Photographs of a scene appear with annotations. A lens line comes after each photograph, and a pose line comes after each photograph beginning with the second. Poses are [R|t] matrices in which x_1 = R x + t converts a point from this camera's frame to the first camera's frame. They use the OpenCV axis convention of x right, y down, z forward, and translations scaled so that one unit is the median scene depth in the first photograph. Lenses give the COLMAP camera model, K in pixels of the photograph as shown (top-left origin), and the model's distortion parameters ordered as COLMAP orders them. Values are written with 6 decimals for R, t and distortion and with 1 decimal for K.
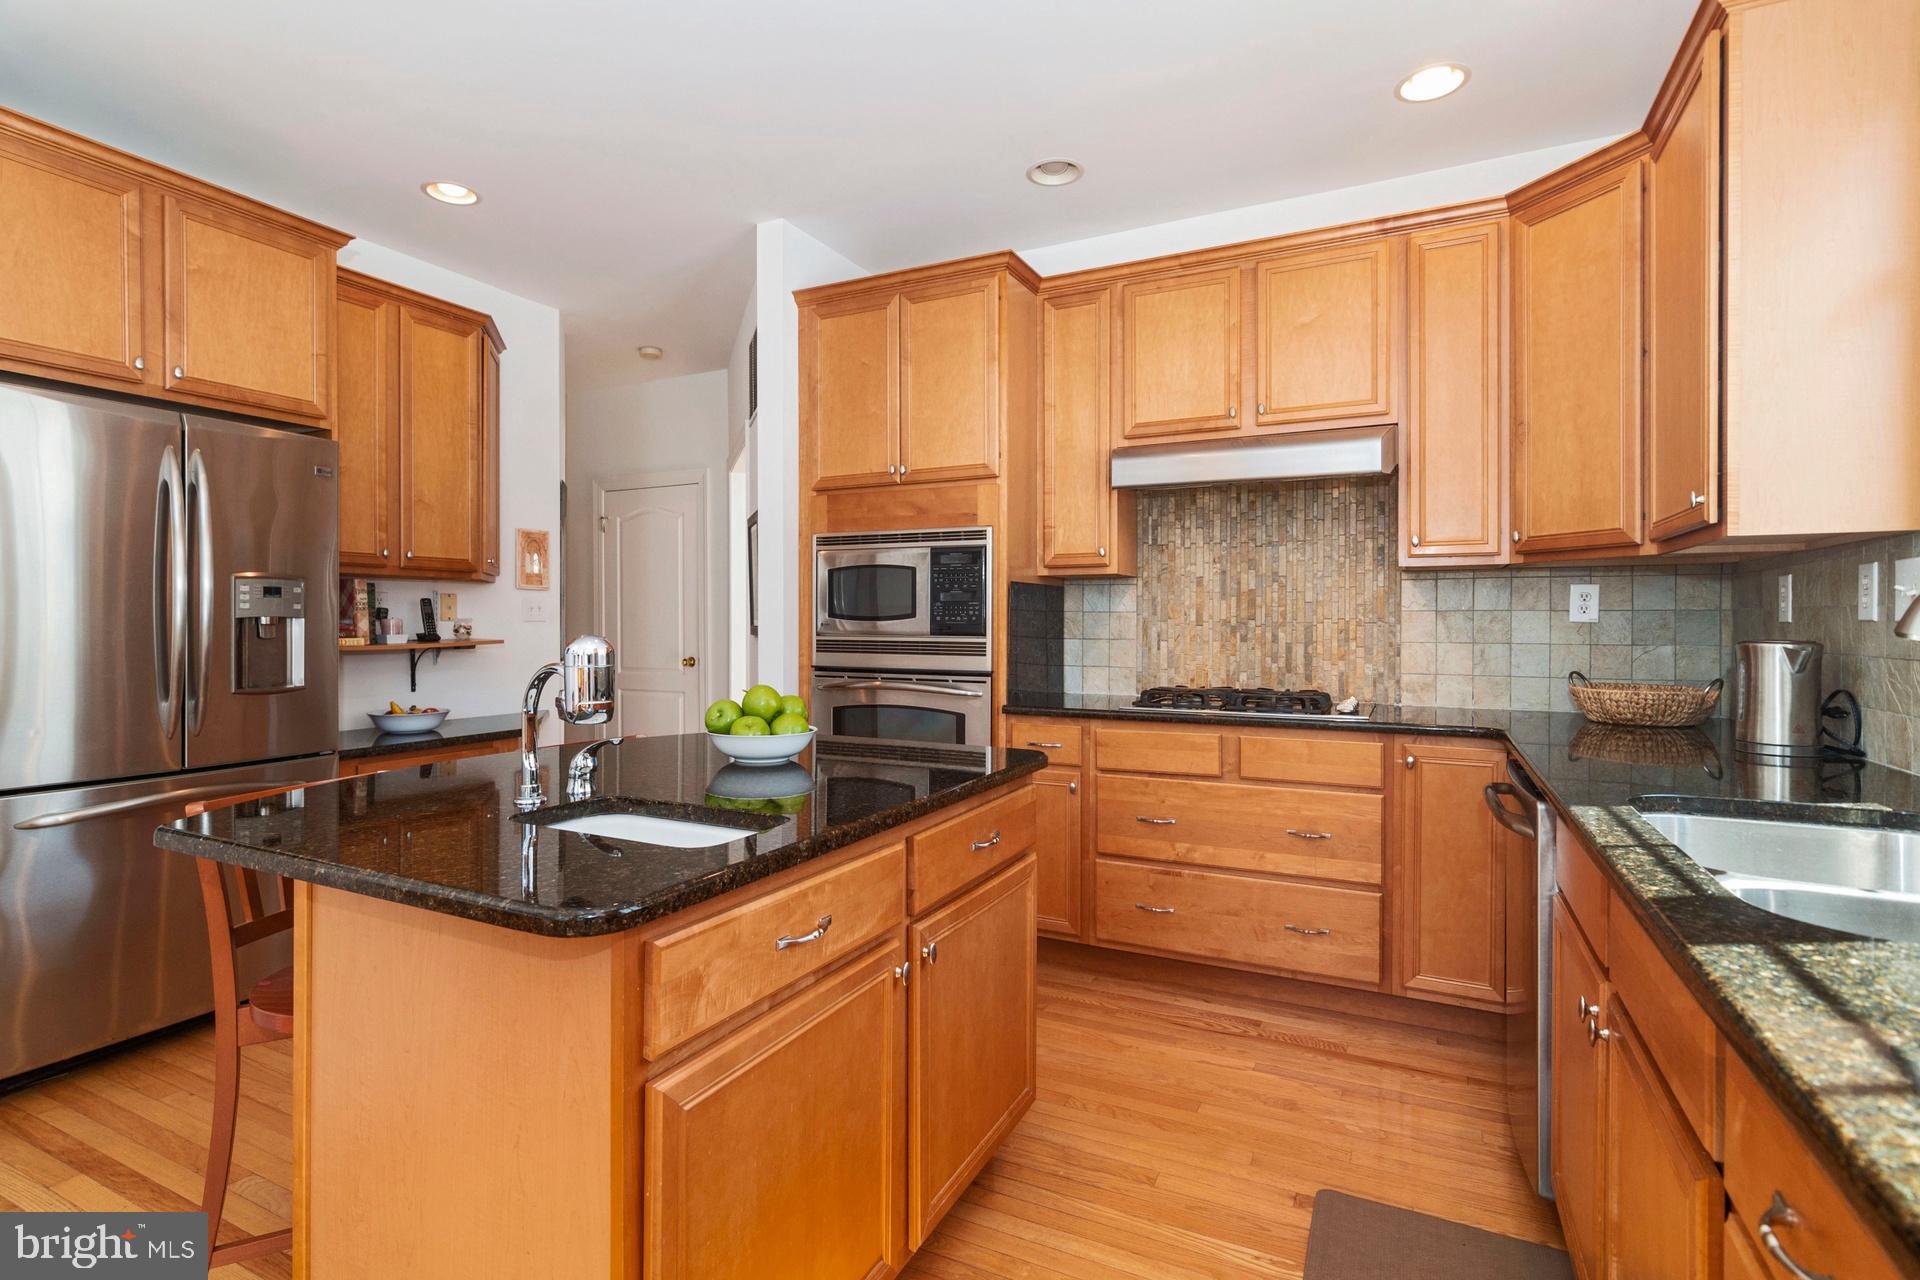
lens RADIAL K [[938.8, 0, 964.0], [0, 938.8, 623.7], [0, 0, 1]] dist [-0.003913, 0.003673]
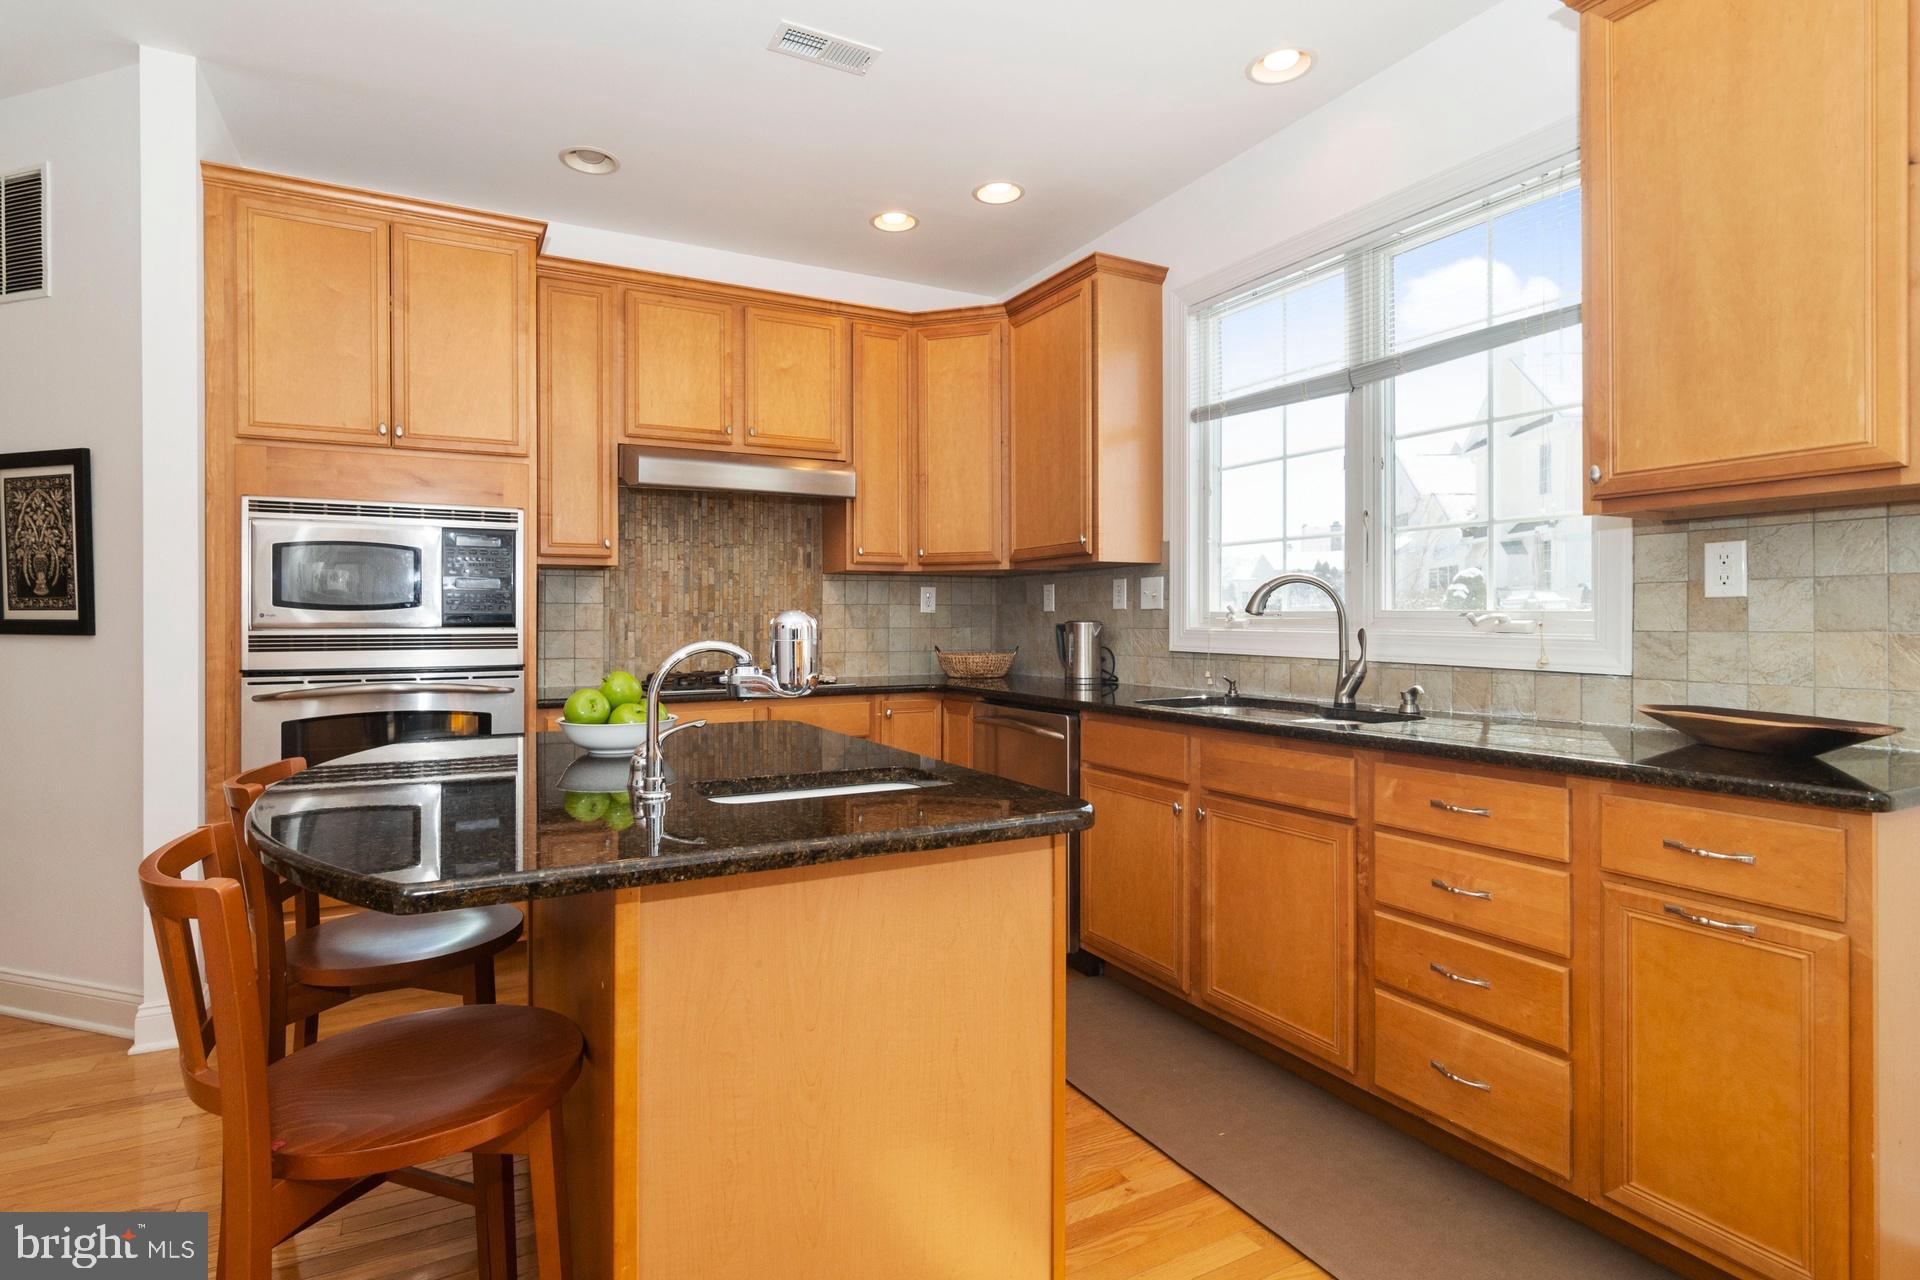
lens RADIAL K [[938.8, 0, 923.9], [0, 938.8, 625.0], [0, 0, 1]] dist [-0.003913, 0.003673]
pose [[0.590976, -0.006886, 0.806660, -0.479699], [0.008040, 0.999964, 0.002646, 0.012090], [-0.806649, 0.004922, 0.591010, 0.121944]]
